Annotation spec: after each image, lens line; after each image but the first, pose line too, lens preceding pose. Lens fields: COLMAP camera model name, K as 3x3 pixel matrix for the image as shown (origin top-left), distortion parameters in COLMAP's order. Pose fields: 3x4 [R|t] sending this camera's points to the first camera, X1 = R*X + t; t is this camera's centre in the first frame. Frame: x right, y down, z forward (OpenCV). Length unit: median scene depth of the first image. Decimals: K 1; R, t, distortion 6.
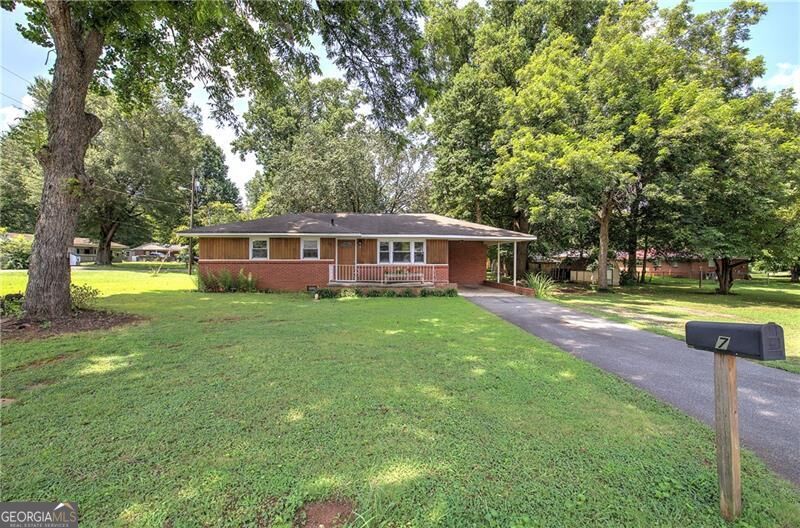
lens RADIAL K [[334.1, 0, 400.0], [0, 334.1, 264.0], [0, 0, 1]] dist [-0.000940, 0.000044]
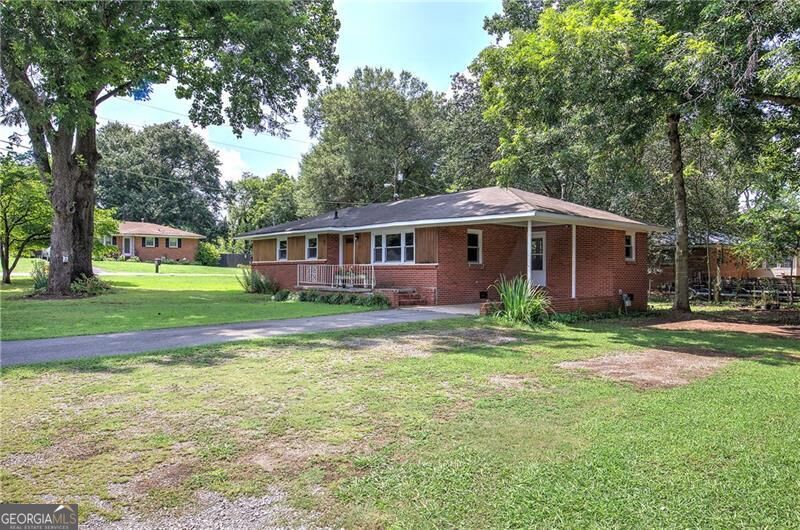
lens RADIAL K [[543.0, 0, 408.9], [0, 543.0, 262.8], [0, 0, 1]] dist [0.006032, 0.001969]
pose [[0.644727, -0.013761, -0.764289, 0.908701], [-0.008203, 0.999656, -0.024918, 0.026188], [0.764368, 0.022335, 0.644393, 0.244665]]
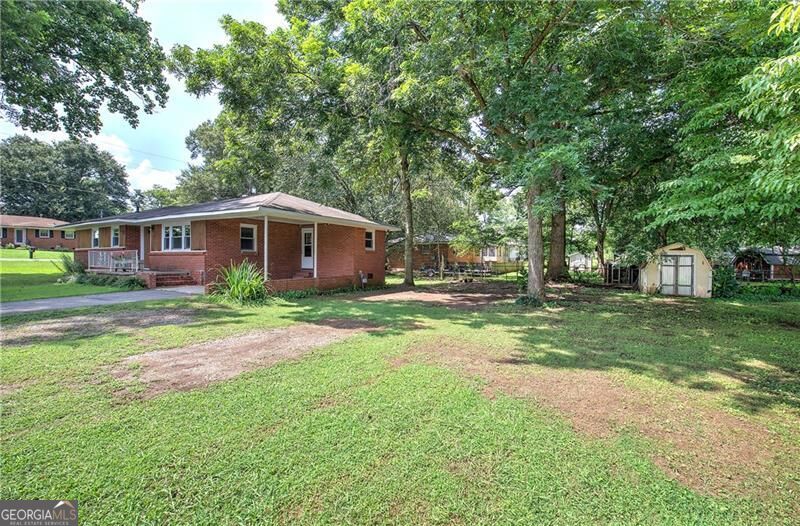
lens RADIAL K [[333.3, 0, 400.0], [0, 333.3, 263.0], [0, 0, 1]] dist [-0.000469, -0.000648]
pose [[0.835881, 0.007540, -0.548859, 0.953532], [-0.008062, 0.999966, 0.001459, 0.025350], [0.548852, 0.003206, 0.835914, 0.562371]]
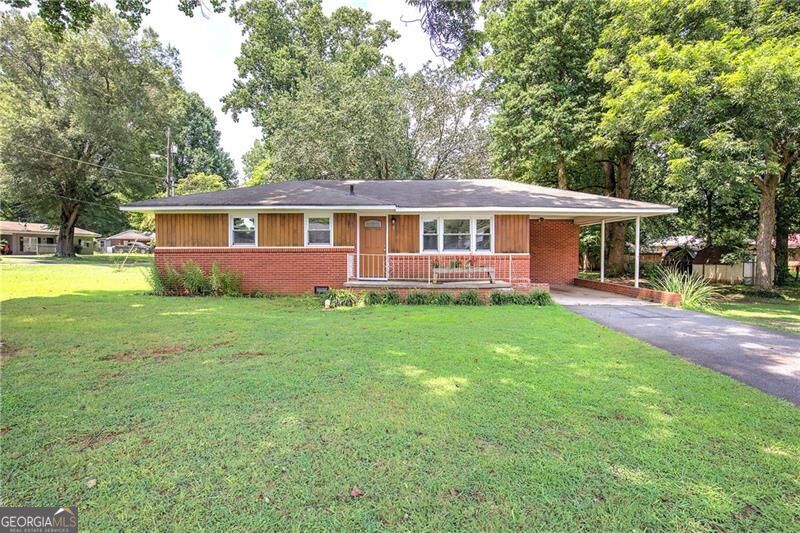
lens RADIAL K [[412.8, 0, 402.0], [0, 412.8, 265.1], [0, 0, 1]] dist [0.033390, -0.031332]
pose [[0.996952, -0.000296, -0.078014, -0.037034], [0.001920, 0.999783, 0.020743, 0.006093], [0.077991, -0.020830, 0.996736, 0.178562]]
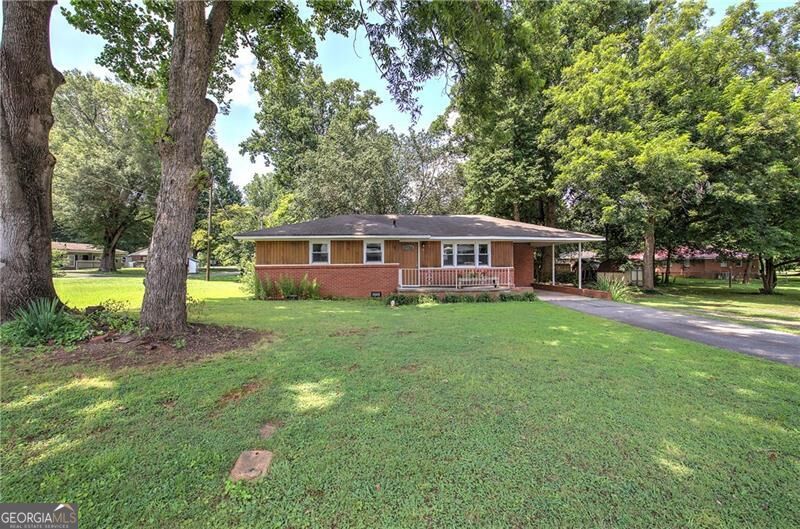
lens RADIAL K [[333.3, 0, 400.0], [0, 333.3, 264.5], [0, 0, 1]] dist [-0.000469, -0.000648]
pose [[0.999343, -0.010432, 0.034713, -0.207768], [0.010709, 0.999912, -0.007797, -0.002386], [-0.034629, 0.008163, 0.999367, 0.053559]]
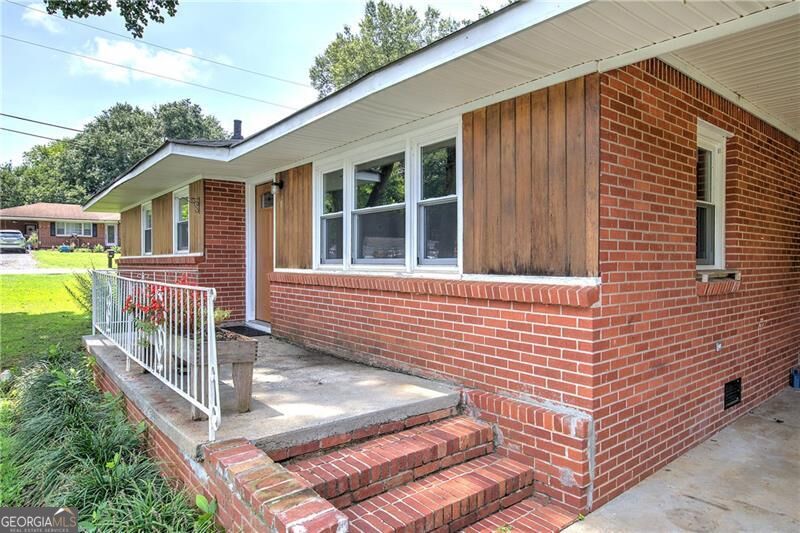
lens RADIAL K [[485.7, 0, 400.0], [0, 485.7, 266.5], [0, 0, 1]] dist [0.007138, 0.000697]
pose [[0.584323, 0.009779, -0.811462, 0.237700], [-0.004181, 0.999950, 0.009040, -0.004892], [0.811510, -0.001889, 0.584335, 0.810935]]
